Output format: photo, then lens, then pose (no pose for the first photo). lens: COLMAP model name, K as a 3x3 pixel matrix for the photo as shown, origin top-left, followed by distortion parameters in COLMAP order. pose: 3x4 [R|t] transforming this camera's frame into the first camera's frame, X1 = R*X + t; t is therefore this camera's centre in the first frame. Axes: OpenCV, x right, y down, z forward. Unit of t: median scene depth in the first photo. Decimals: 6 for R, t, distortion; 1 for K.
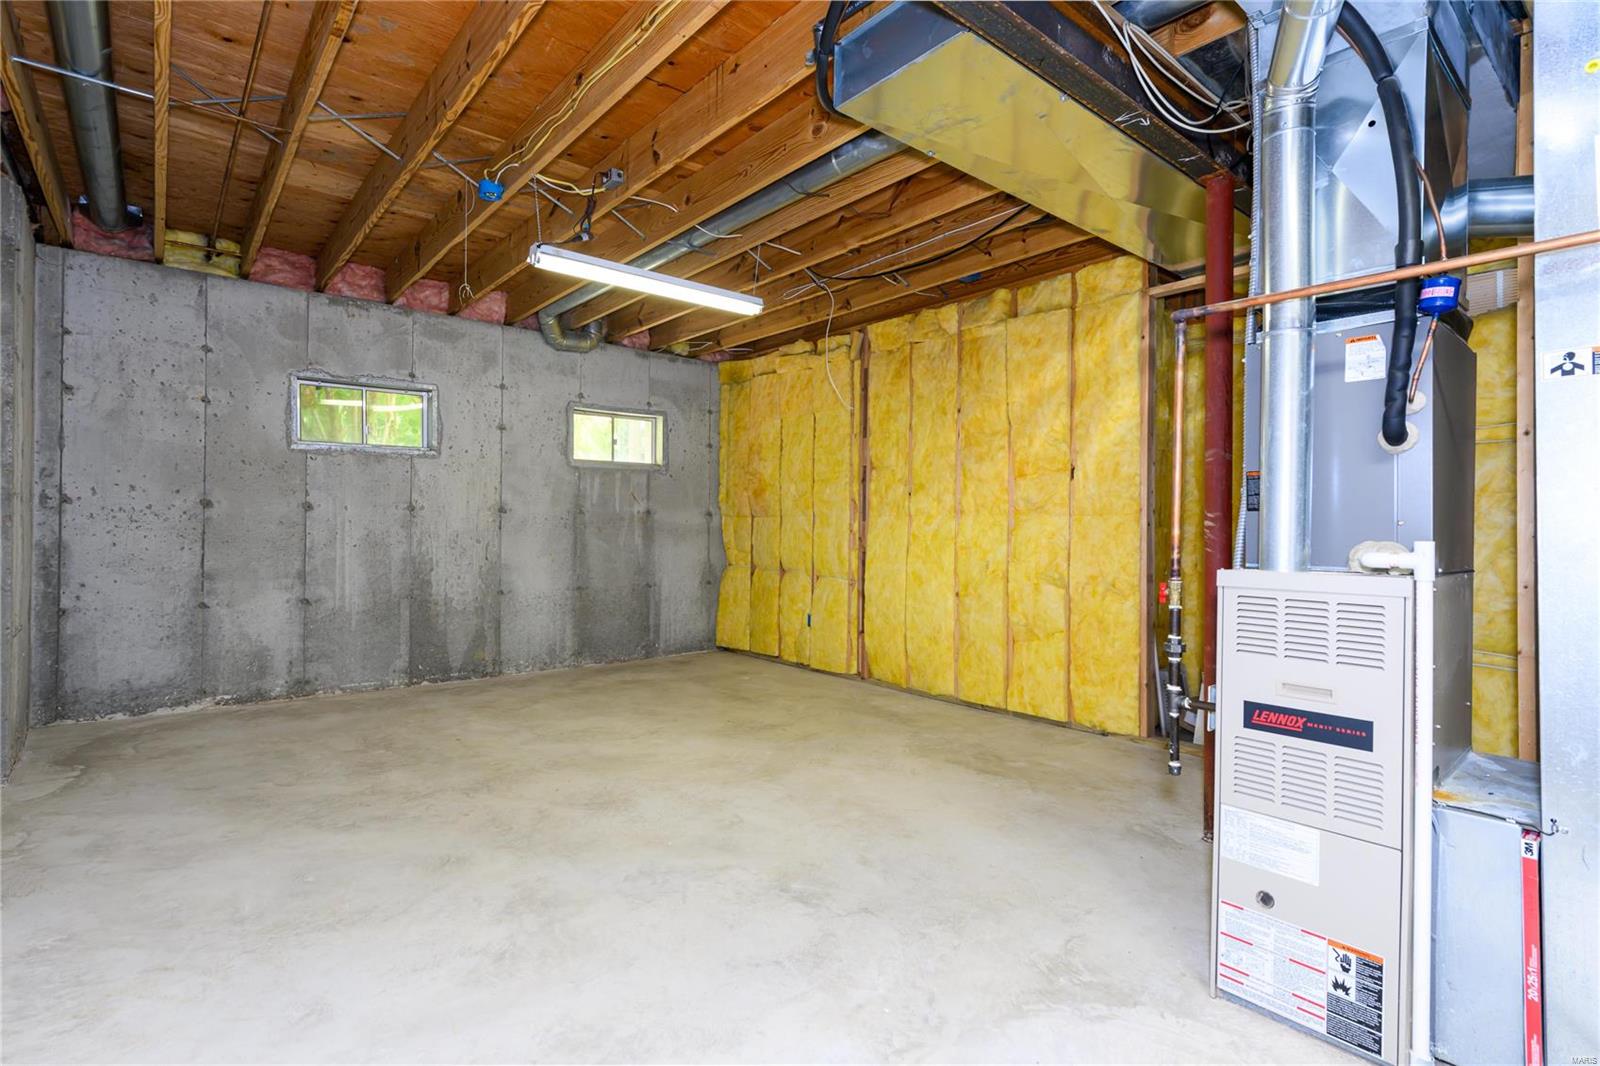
lens RADIAL K [[779.5, 0, 806.5], [0, 779.5, 528.7], [0, 0, 1]] dist [-0.004753, 0.001466]
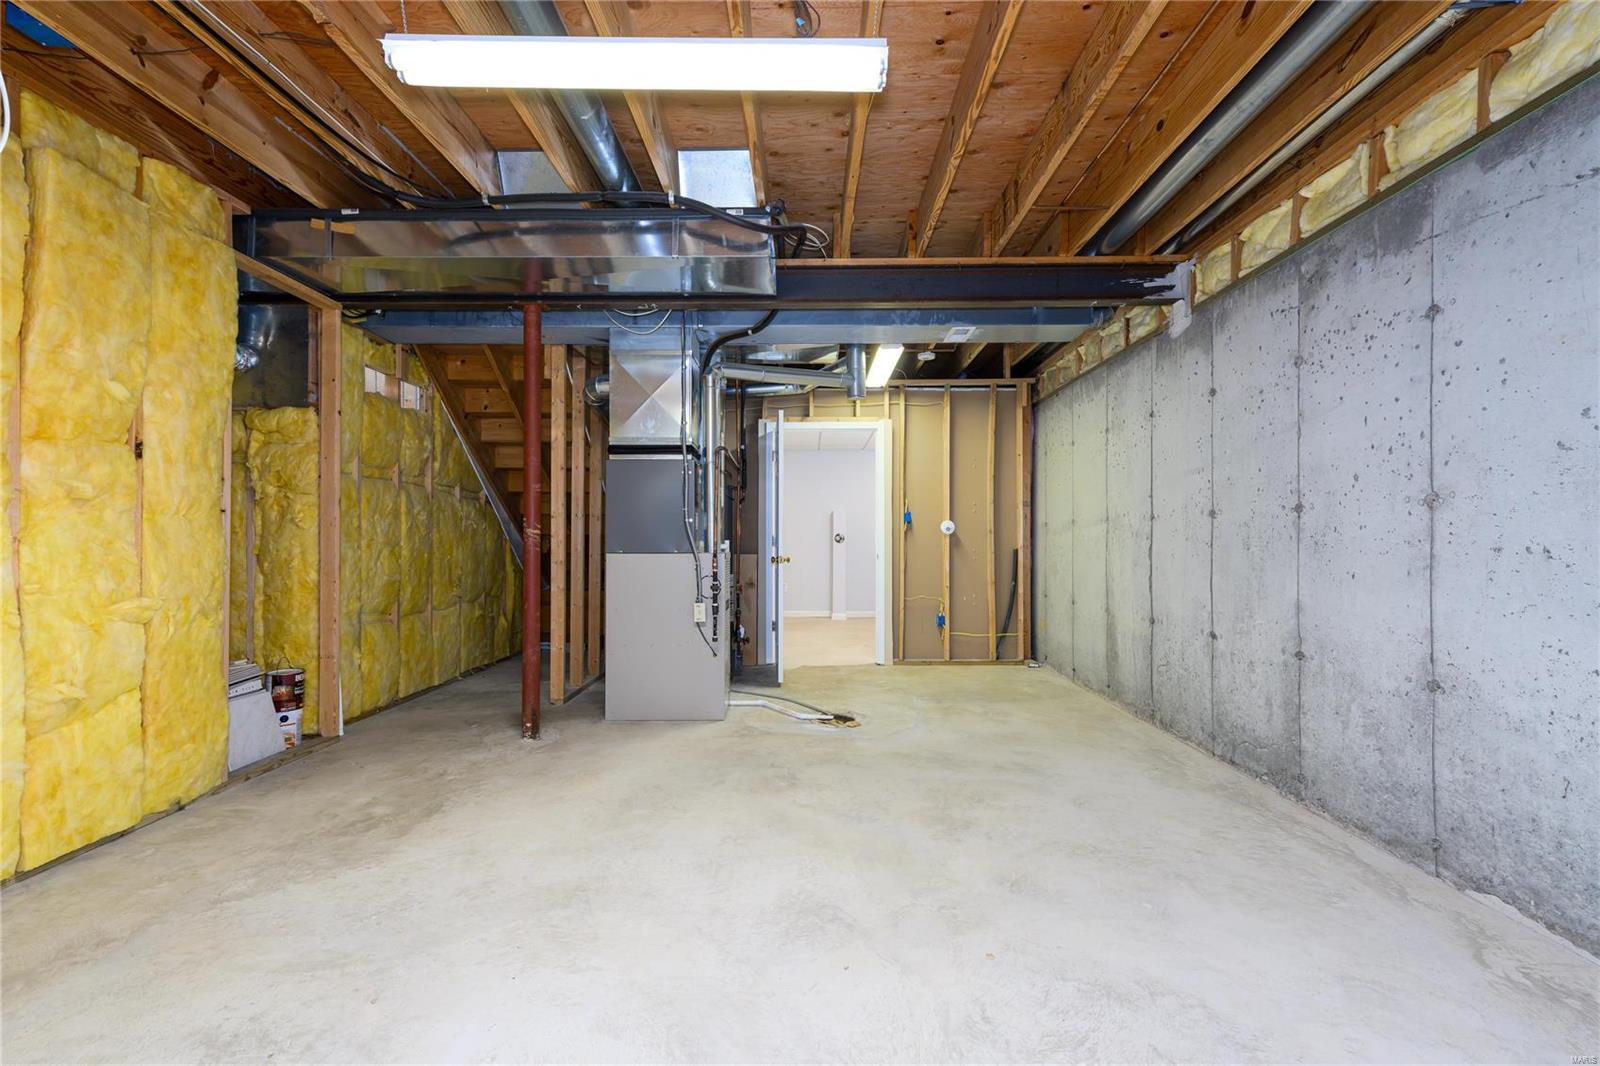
lens RADIAL K [[696.9, 0, 805.7], [0, 696.9, 535.2], [0, 0, 1]] dist [0.002900, 0.001846]
pose [[-0.757110, -0.008942, 0.653226, -0.599117], [-0.008744, 0.999955, 0.003553, -0.006204], [-0.653229, -0.003022, -0.757154, 1.320135]]
